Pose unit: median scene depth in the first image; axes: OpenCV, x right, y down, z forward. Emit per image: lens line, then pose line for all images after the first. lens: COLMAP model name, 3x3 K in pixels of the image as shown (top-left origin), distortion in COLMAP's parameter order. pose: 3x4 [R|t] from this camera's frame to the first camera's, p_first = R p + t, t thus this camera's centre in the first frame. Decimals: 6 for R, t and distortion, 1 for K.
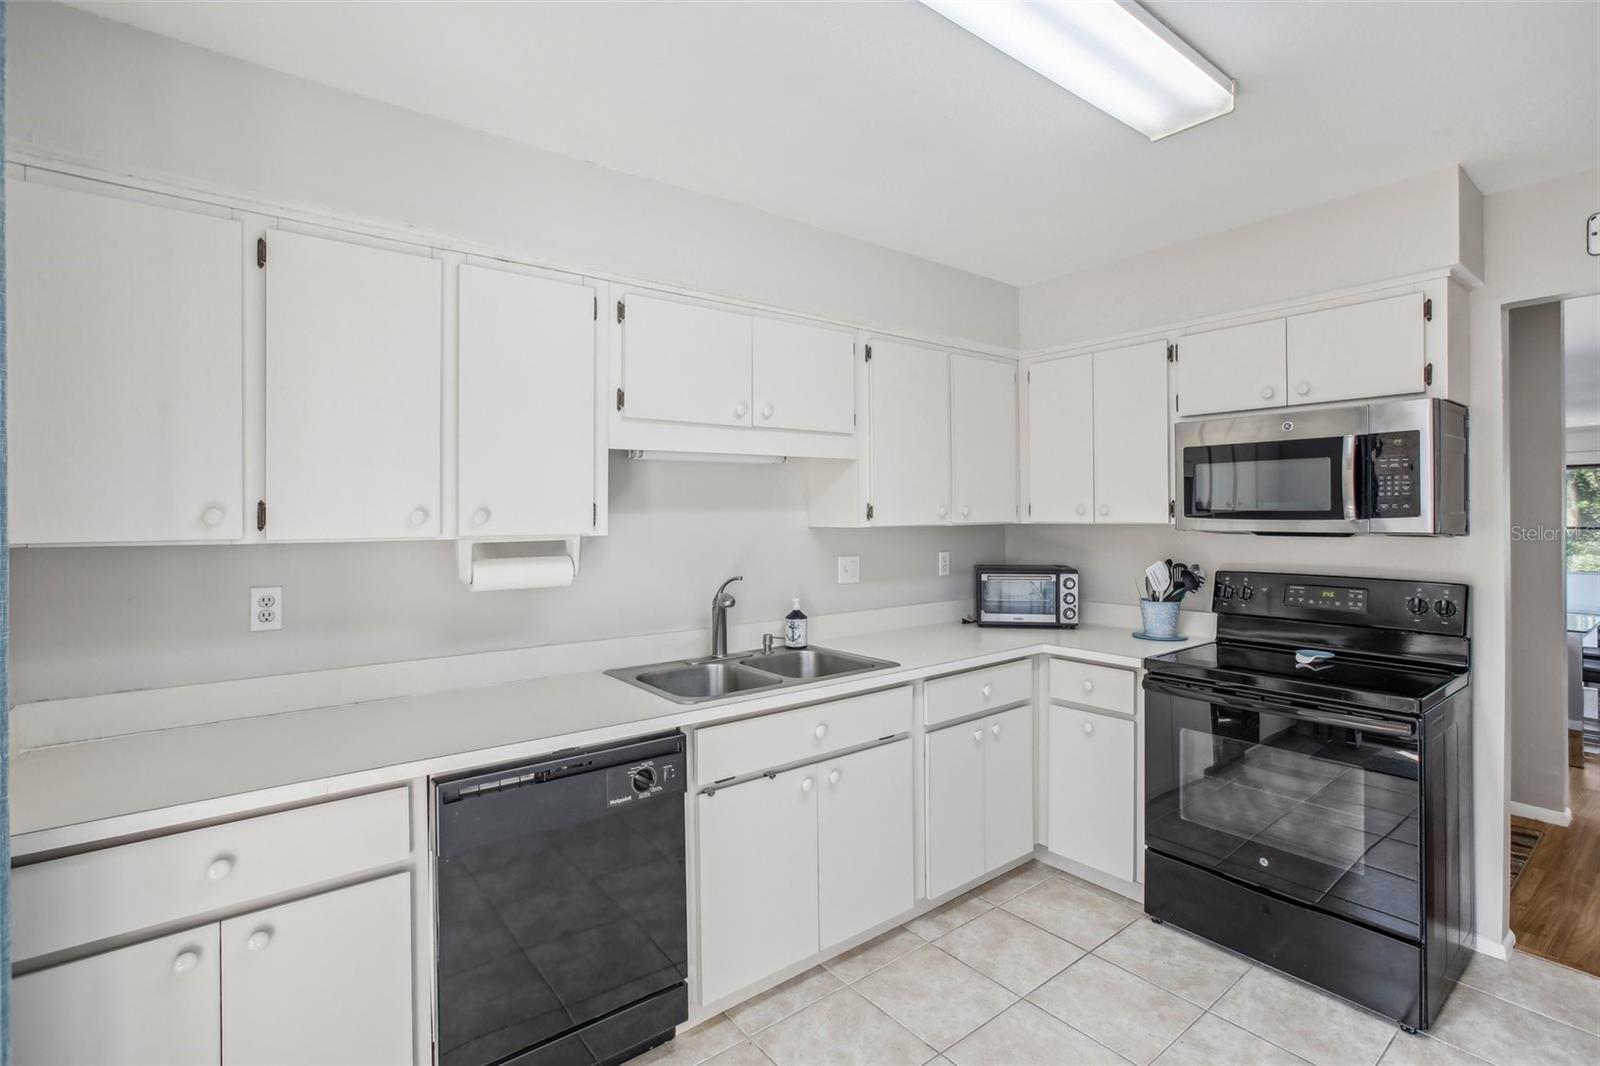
lens RADIAL K [[734.8, 0, 812.1], [0, 734.8, 485.1], [0, 0, 1]] dist [-0.017794, 0.013116]
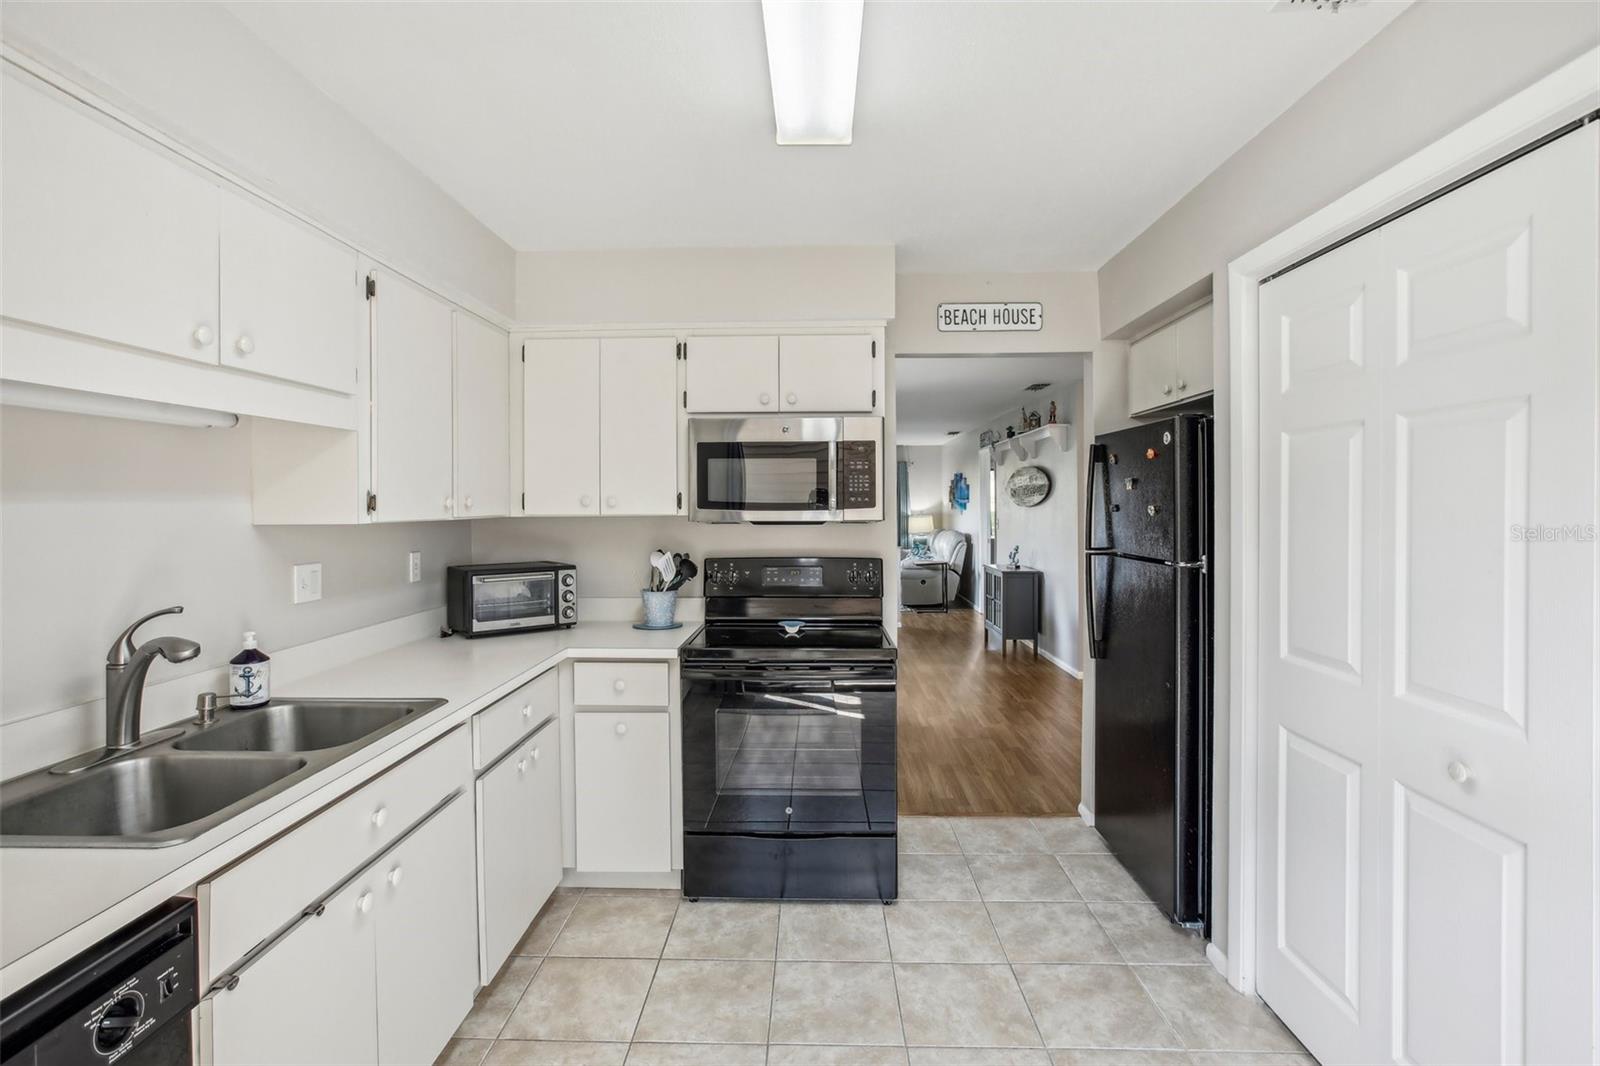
lens RADIAL K [[734.8, 0, 793.2], [0, 734.8, 490.0], [0, 0, 1]] dist [-0.017794, 0.013116]
pose [[0.662213, 0.016864, 0.749126, -0.207080], [-0.028377, 0.999594, 0.002583, 0.010997], [-0.748778, -0.022969, 0.662423, 0.211679]]
